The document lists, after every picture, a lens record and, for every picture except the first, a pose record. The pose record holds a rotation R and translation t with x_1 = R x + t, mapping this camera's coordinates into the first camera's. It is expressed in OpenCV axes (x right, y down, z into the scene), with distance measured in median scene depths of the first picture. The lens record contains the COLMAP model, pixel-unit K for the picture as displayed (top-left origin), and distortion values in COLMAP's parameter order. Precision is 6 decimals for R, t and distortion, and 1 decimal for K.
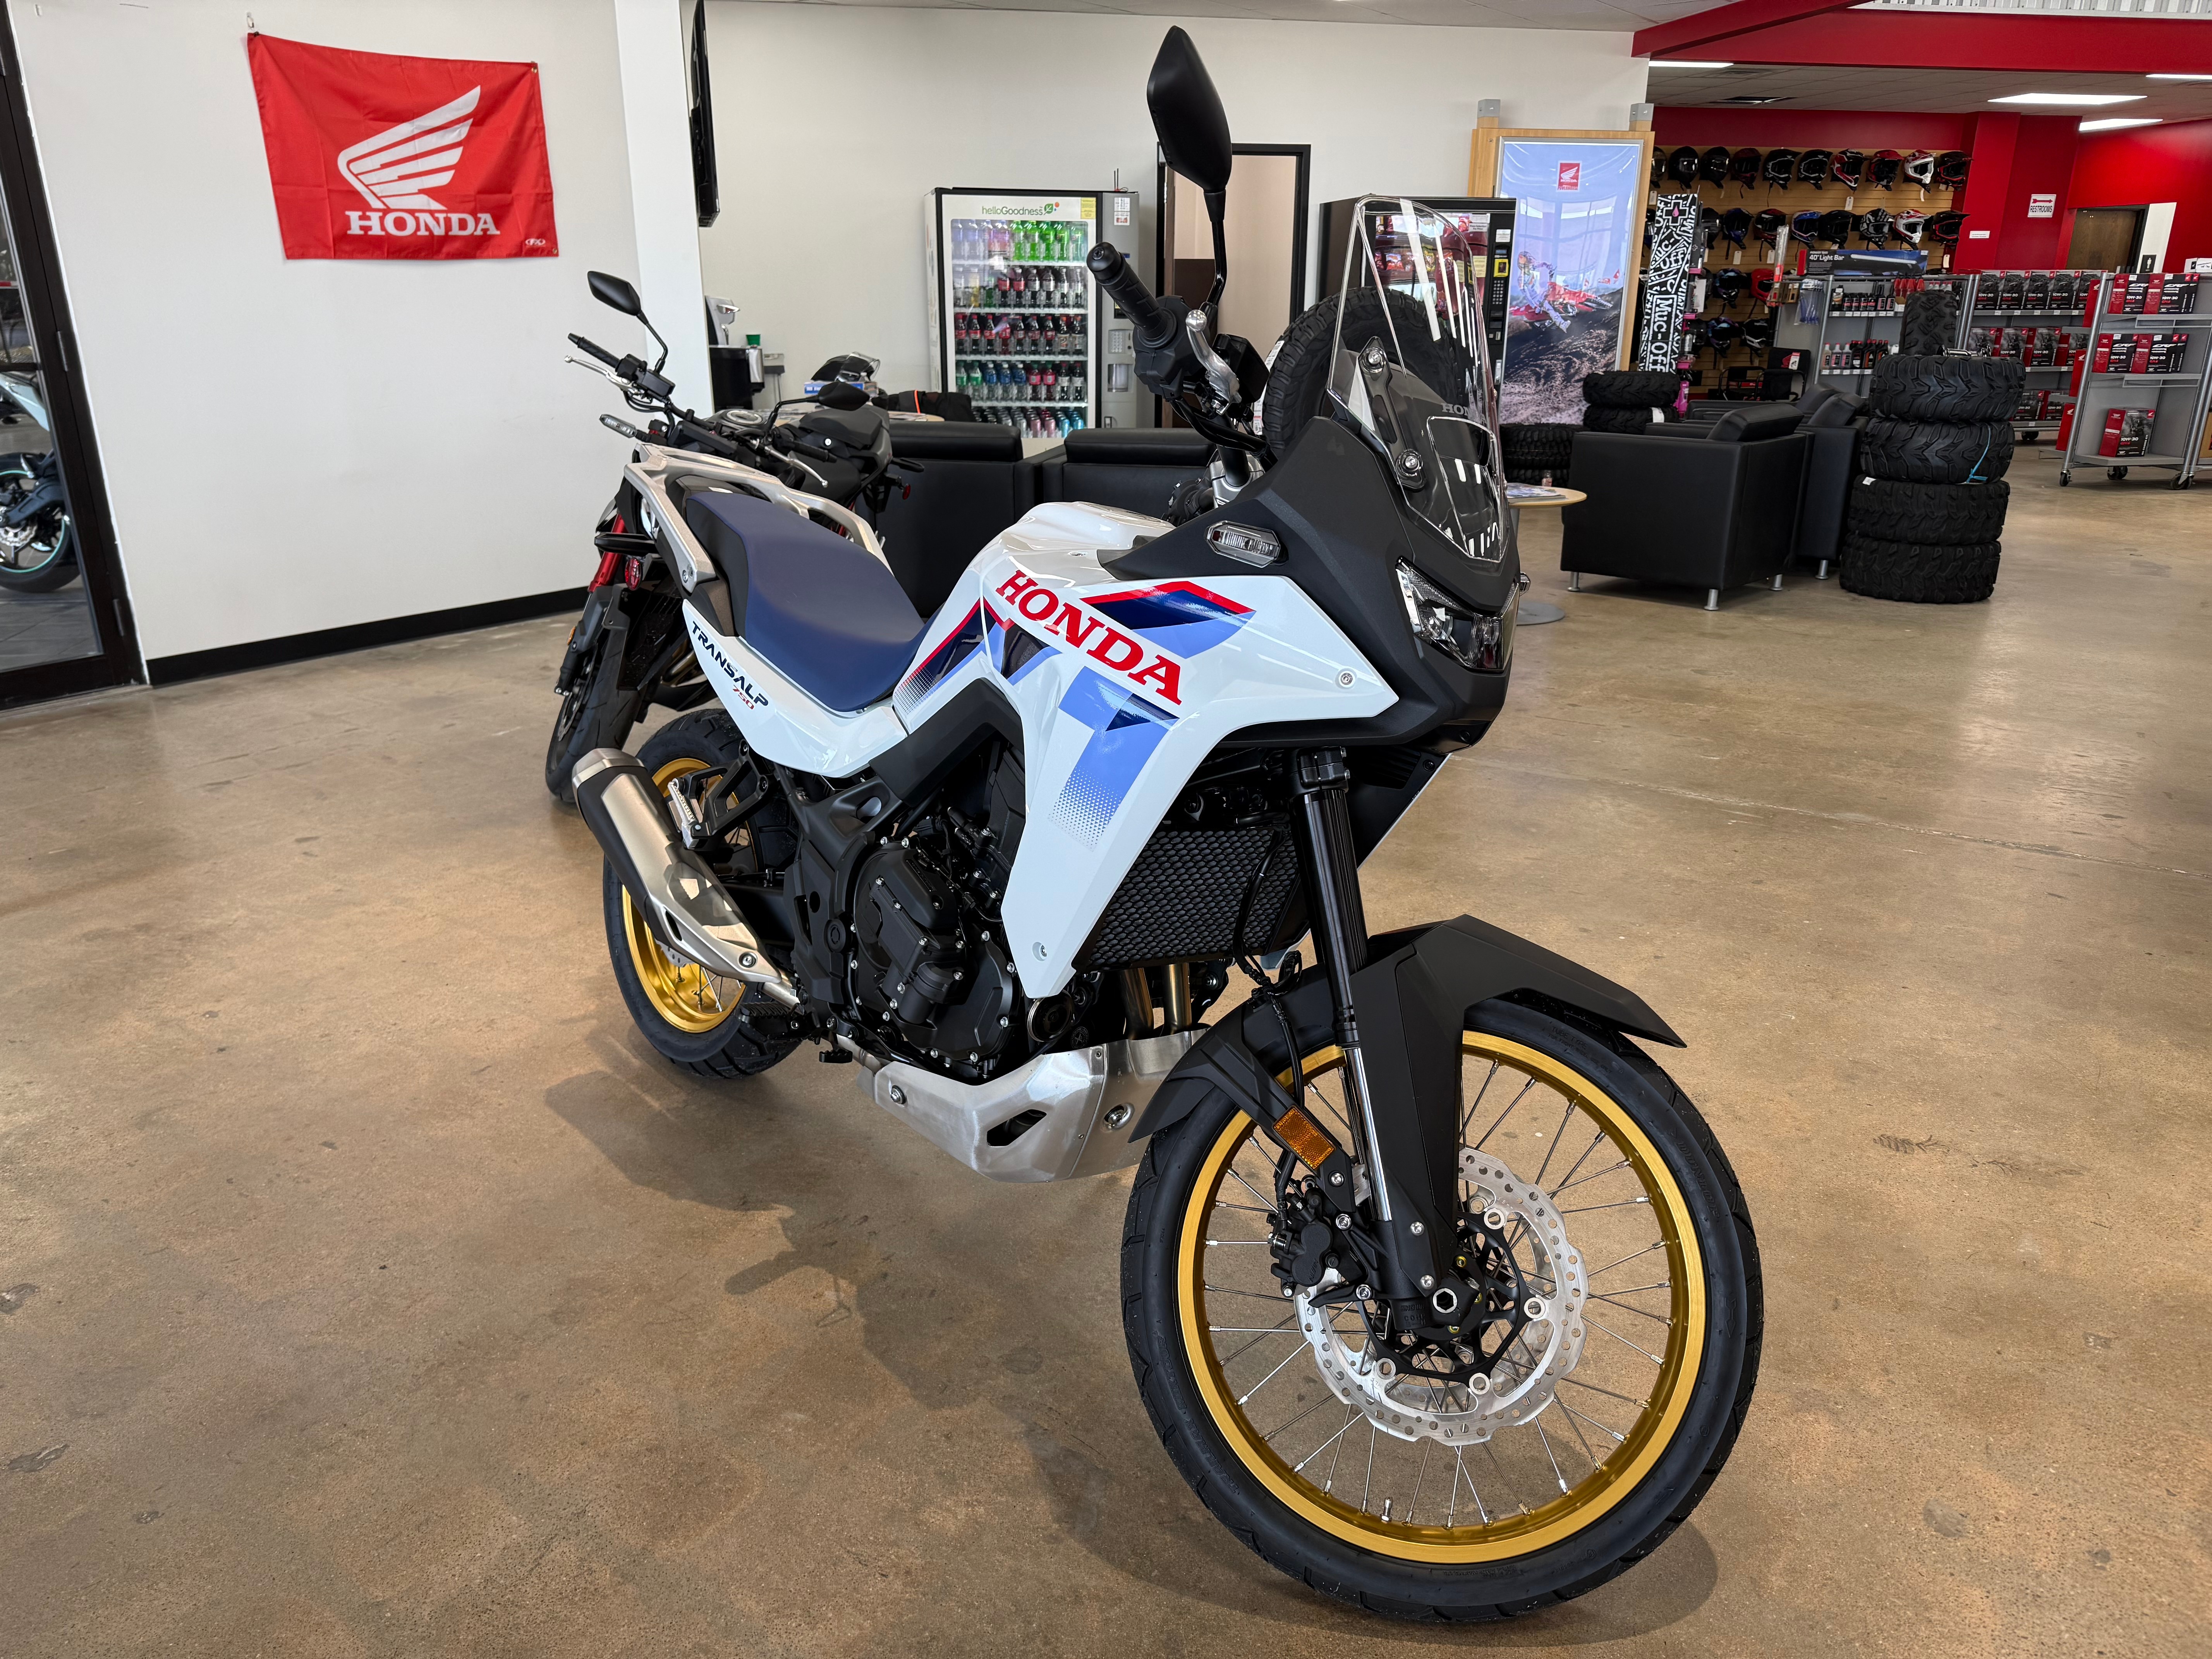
lens RADIAL K [[1540.9, 0, 1106.0], [0, 1540.9, 829.5], [0, 0, 1]] dist [0.029336, -0.027933]
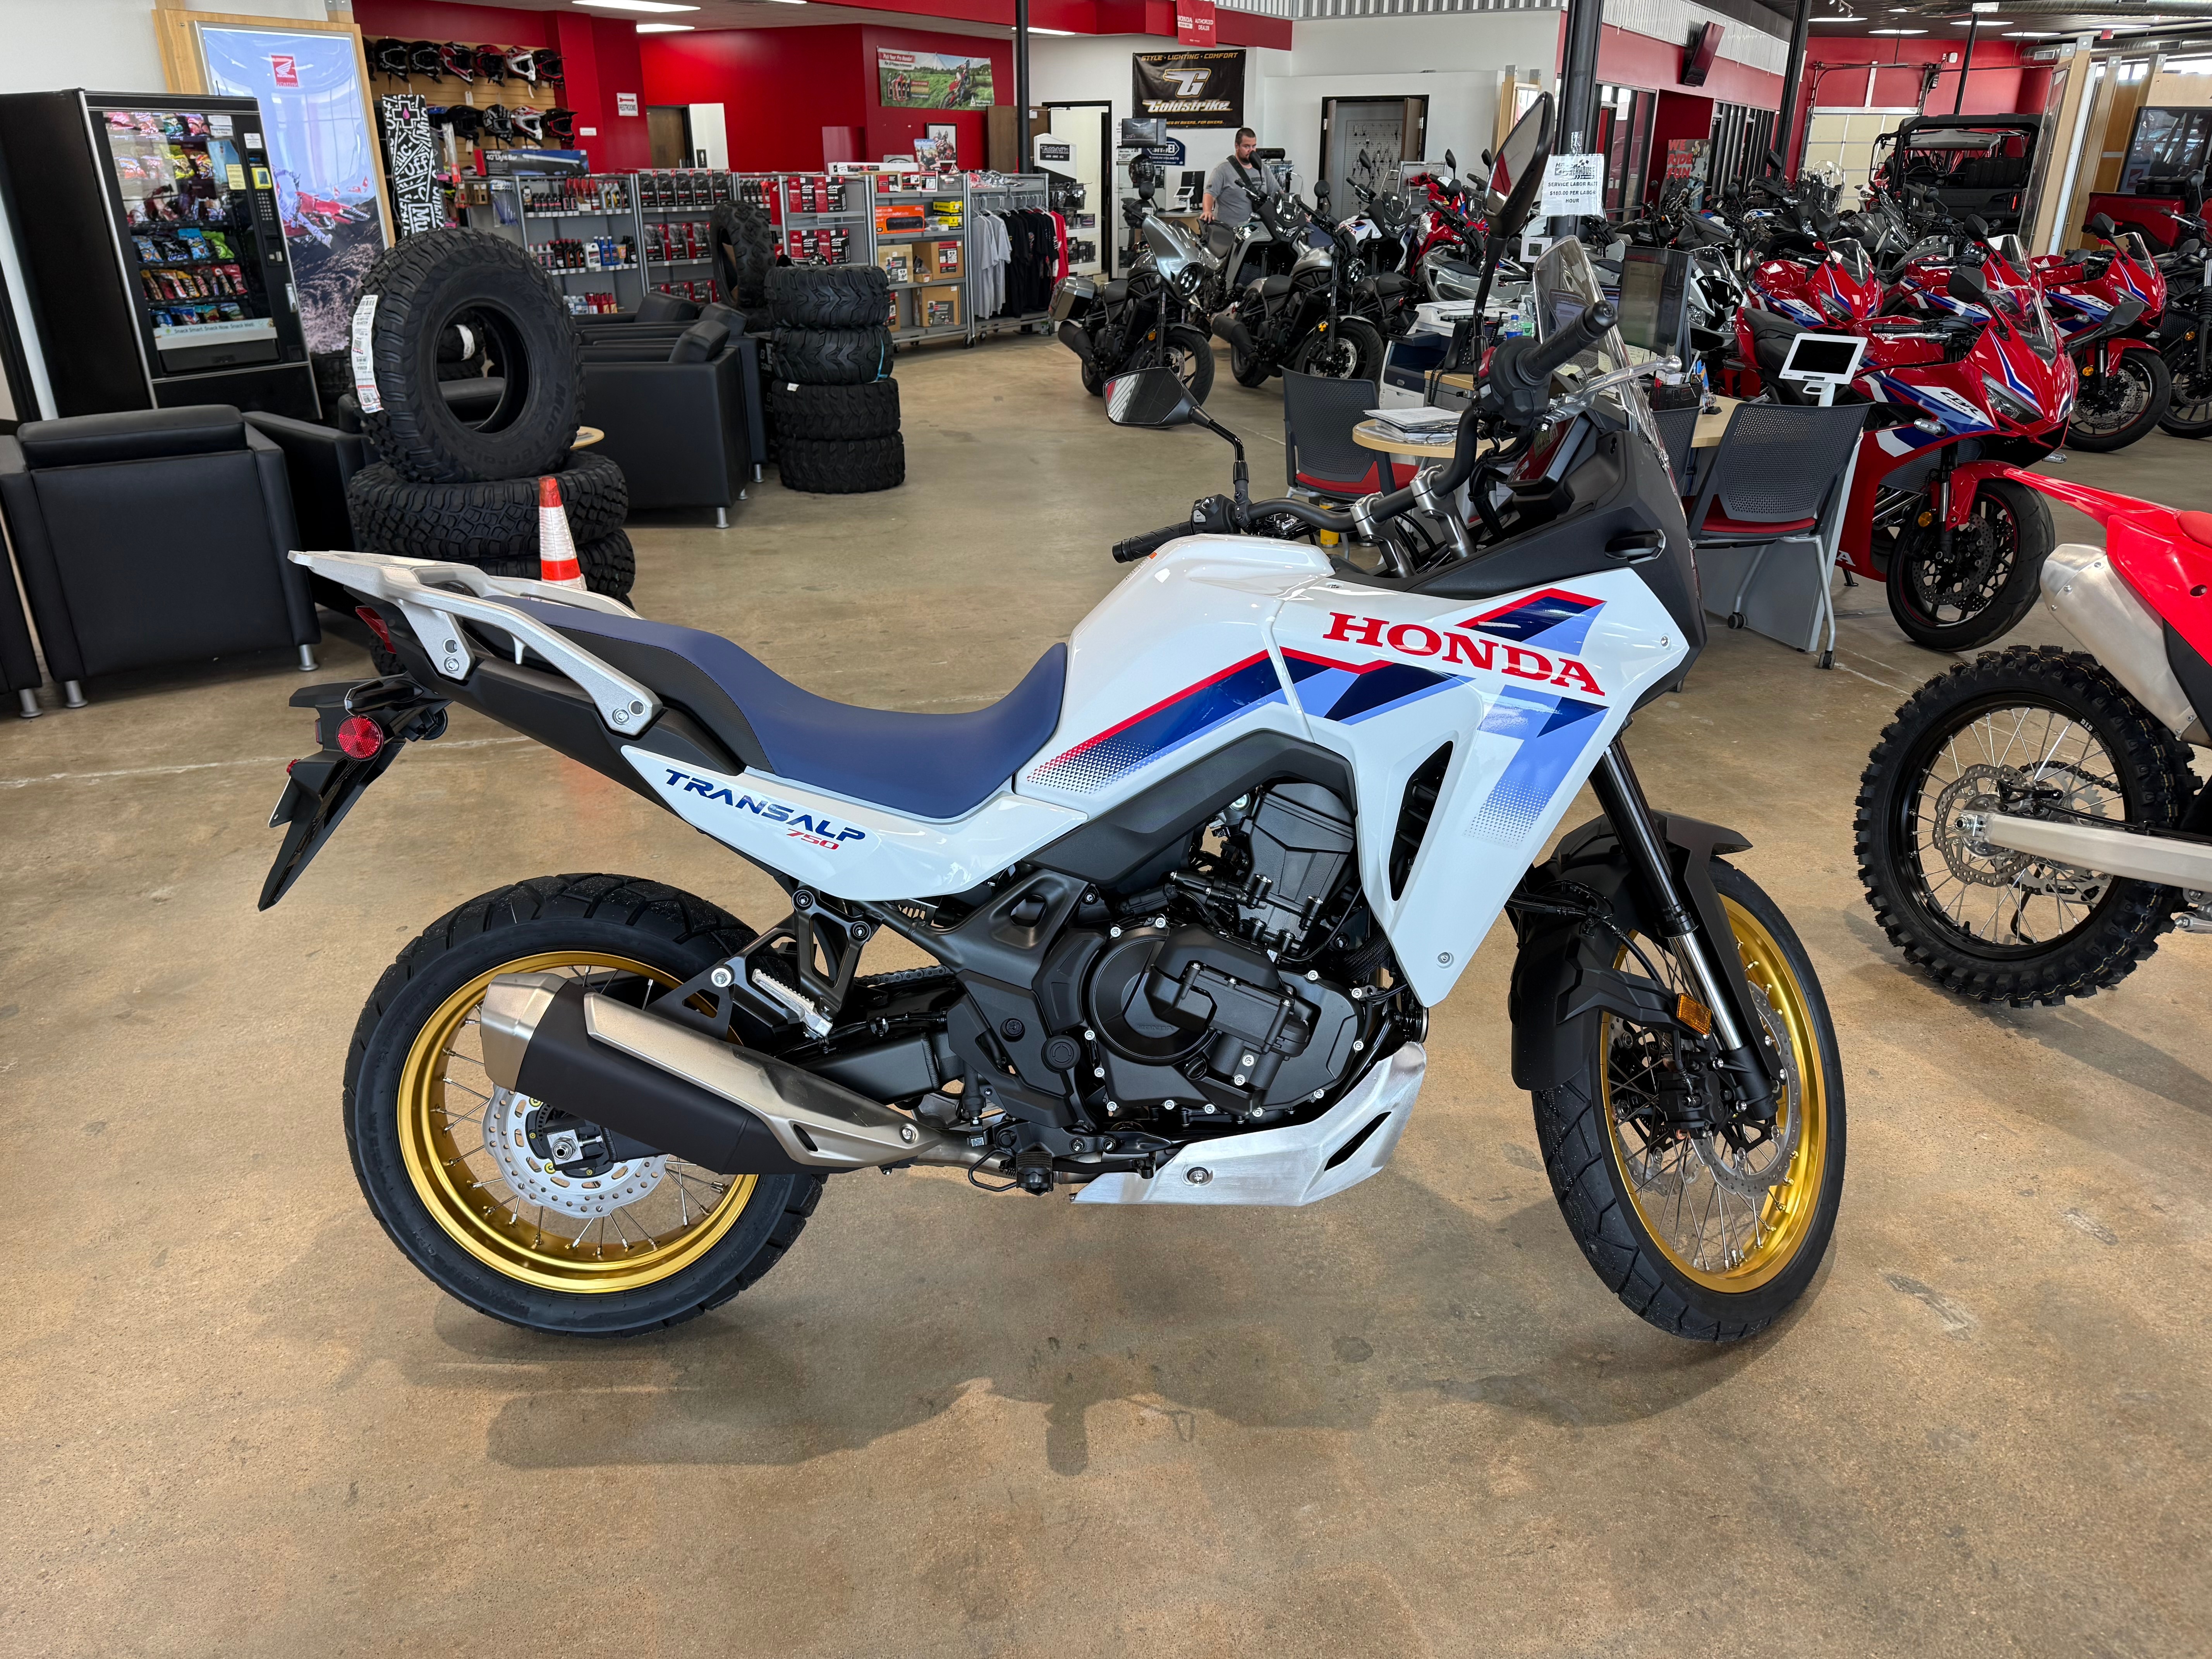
lens RADIAL K [[1570.9, 0, 1096.7], [0, 1570.9, 817.7], [0, 0, 1]] dist [0.036221, -0.042874]
pose [[0.649145, -0.295798, 0.700796, -0.157516], [0.257299, 0.952374, 0.163652, -0.042623], [-0.715827, 0.074081, 0.694337, 0.069222]]
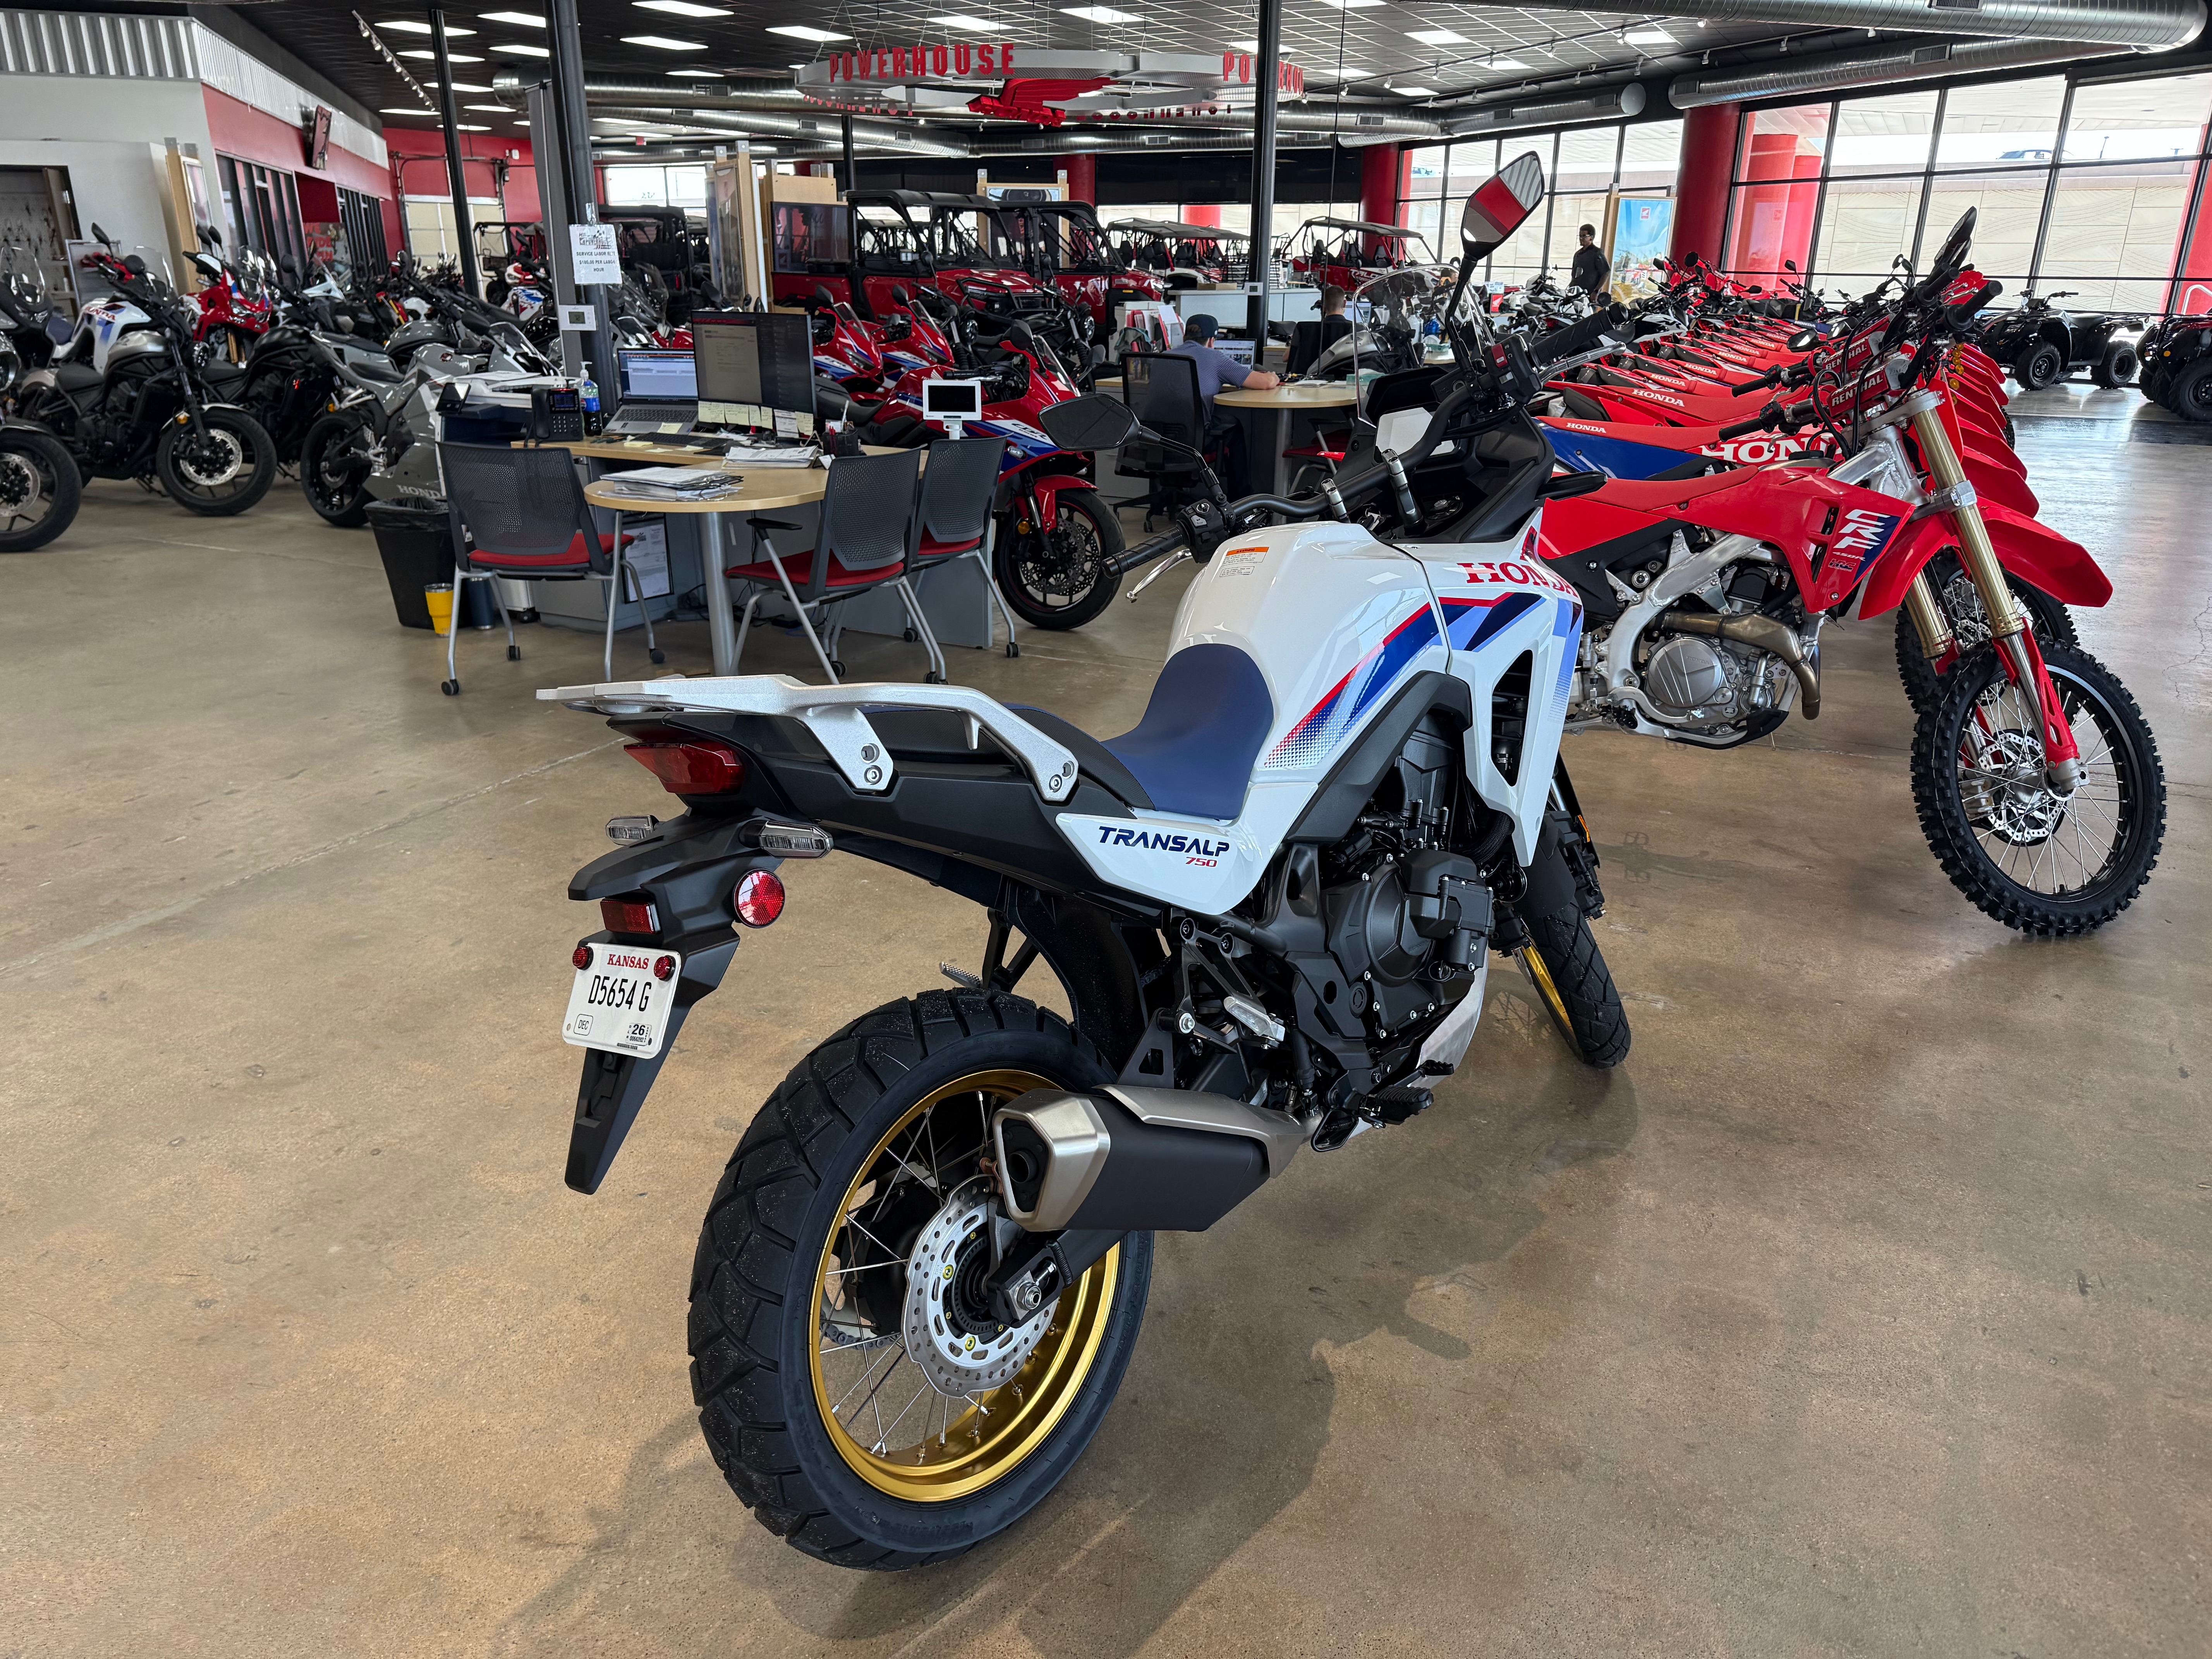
lens RADIAL K [[1565.2, 0, 1101.4], [0, 1565.2, 825.3], [0, 0, 1]] dist [0.051443, -0.058876]
pose [[-0.120566, -0.341814, 0.932002, -0.216178], [0.326867, 0.872827, 0.362396, -0.091298], [-0.937348, 0.348333, 0.006494, 0.227819]]
